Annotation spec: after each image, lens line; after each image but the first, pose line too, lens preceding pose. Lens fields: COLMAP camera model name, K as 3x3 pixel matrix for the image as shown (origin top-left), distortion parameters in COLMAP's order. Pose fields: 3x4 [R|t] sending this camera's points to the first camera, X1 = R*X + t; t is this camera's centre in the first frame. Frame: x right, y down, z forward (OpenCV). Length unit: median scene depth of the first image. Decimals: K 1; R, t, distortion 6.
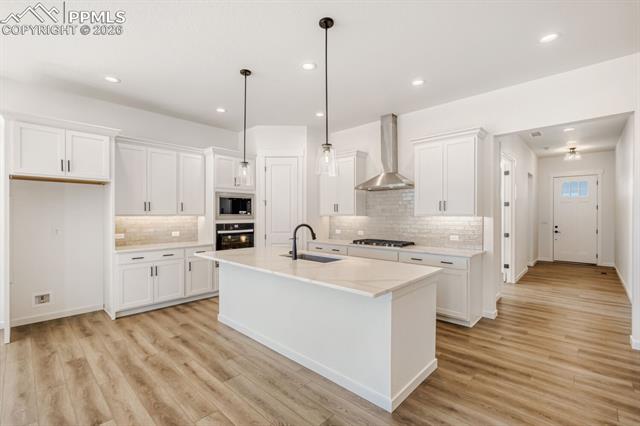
lens RADIAL K [[283.3, 0, 315.8], [0, 283.3, 215.8], [0, 0, 1]] dist [-0.002024, -0.000236]
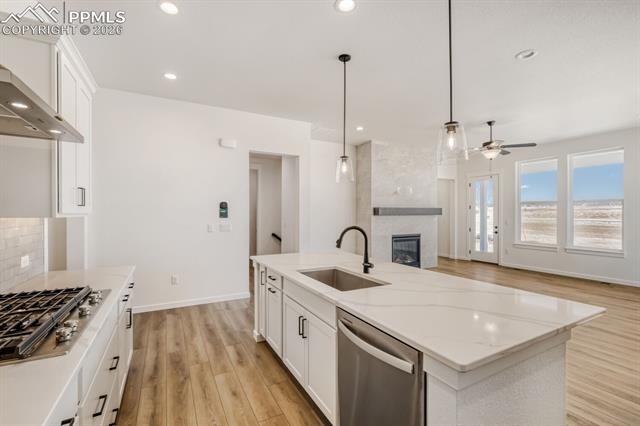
lens RADIAL K [[283.3, 0, 315.8], [0, 283.3, 215.8], [0, 0, 1]] dist [-0.002024, -0.000236]
pose [[-0.948605, -0.004119, 0.316435, -0.129323], [0.000759, 0.999883, 0.015290, -0.006680], [-0.316461, 0.014744, -0.948491, 1.245701]]
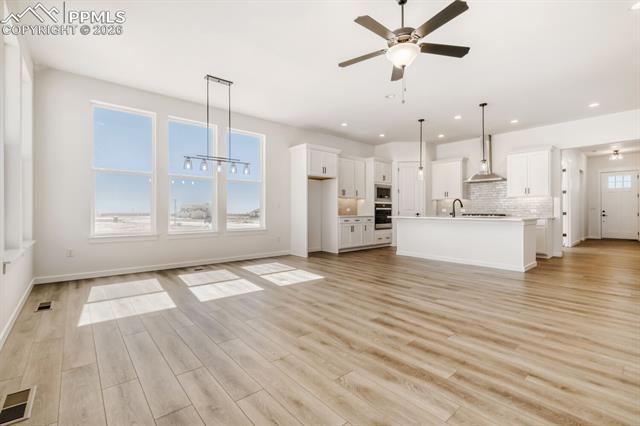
lens RADIAL K [[282.1, 0, 318.6], [0, 282.1, 210.6], [0, 0, 1]] dist [-0.001138, 0.000040]
pose [[0.995454, 0.001455, -0.095235, -0.574837], [-0.002215, 0.999966, -0.007880, 0.090205], [0.095220, 0.008055, 0.995424, -0.722613]]
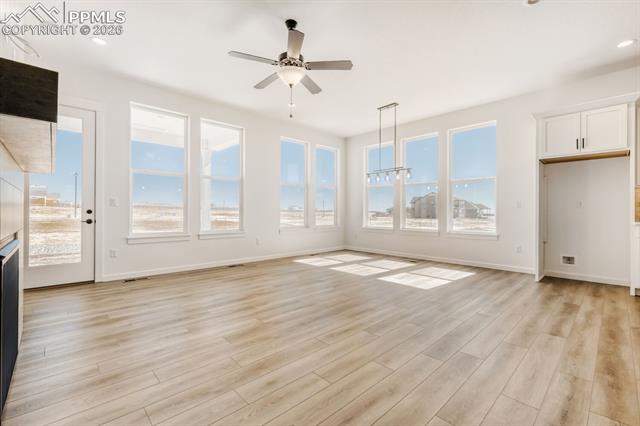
lens RADIAL K [[282.1, 0, 318.6], [0, 282.1, 210.6], [0, 0, 1]] dist [-0.001138, 0.000040]
pose [[-0.050341, -0.002617, -0.998729, 0.240362], [-0.010784, 0.999940, -0.002077, 0.084128], [0.998674, 0.010666, -0.050366, 0.000504]]
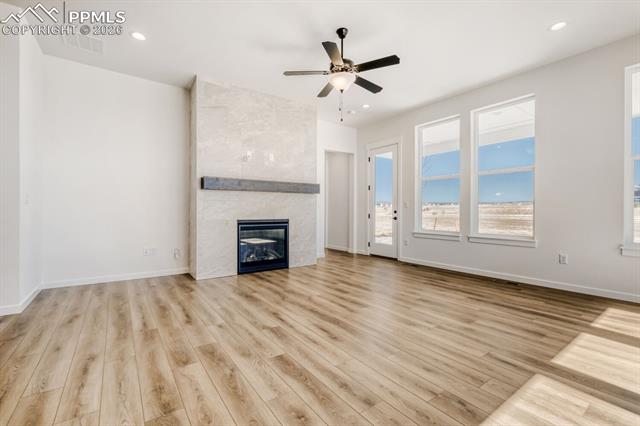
lens RADIAL K [[282.1, 0, 318.6], [0, 282.1, 210.6], [0, 0, 1]] dist [-0.001138, 0.000040]
pose [[-0.983398, -0.004517, 0.181405, -0.523122], [-0.003574, 0.999978, 0.005525, 0.081362], [-0.181426, 0.004785, -0.983393, 0.624168]]
